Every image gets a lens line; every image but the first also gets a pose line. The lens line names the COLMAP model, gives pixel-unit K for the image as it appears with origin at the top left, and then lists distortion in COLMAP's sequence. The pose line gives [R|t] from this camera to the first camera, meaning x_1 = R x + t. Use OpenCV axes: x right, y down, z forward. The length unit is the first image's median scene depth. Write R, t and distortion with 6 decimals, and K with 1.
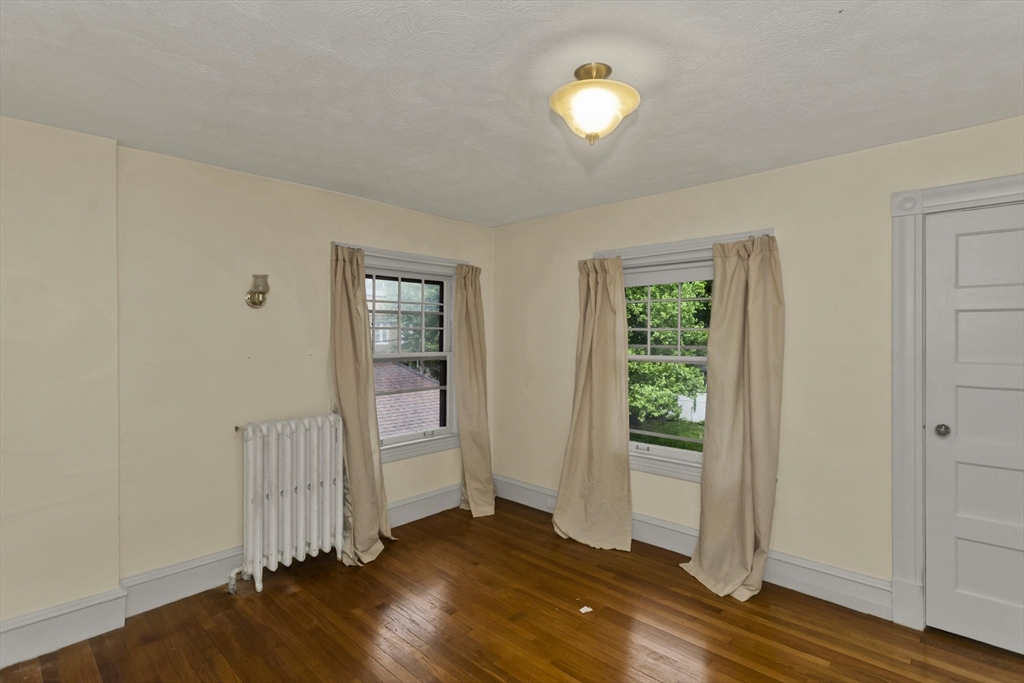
lens RADIAL K [[495.0, 0, 513.4], [0, 495.0, 335.5], [0, 0, 1]] dist [-0.001988, 0.000320]
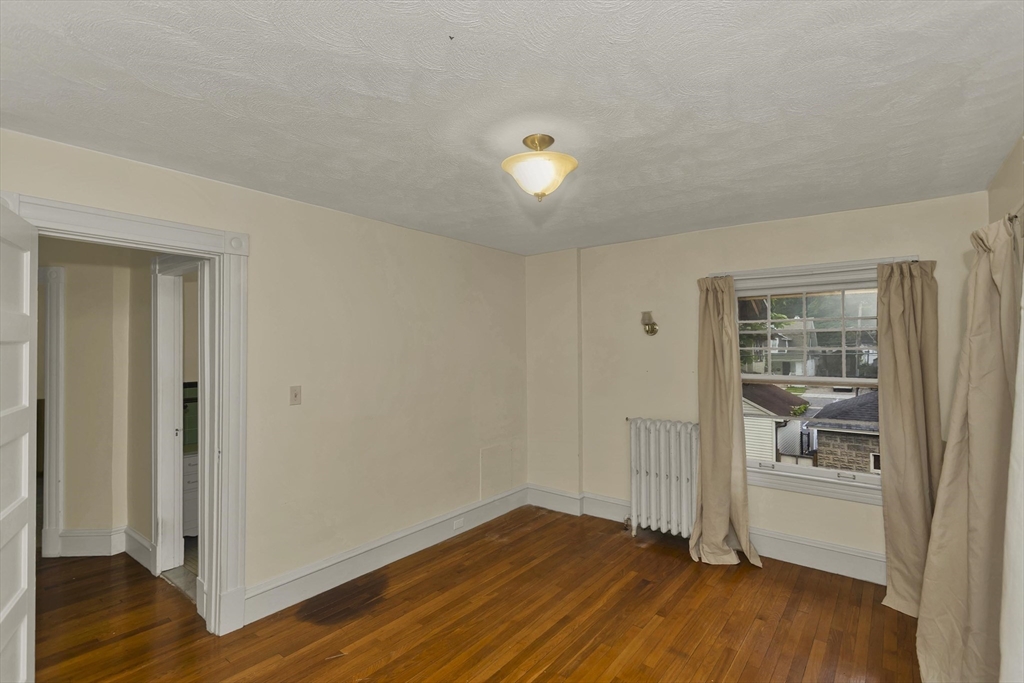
lens RADIAL K [[495.0, 0, 513.3], [0, 495.0, 341.7], [0, 0, 1]] dist [-0.001988, 0.000320]
pose [[0.073202, -0.002554, -0.997314, 0.820635], [0.005551, 0.999982, -0.002153, -0.036741], [0.997302, -0.005378, 0.073215, 0.522485]]
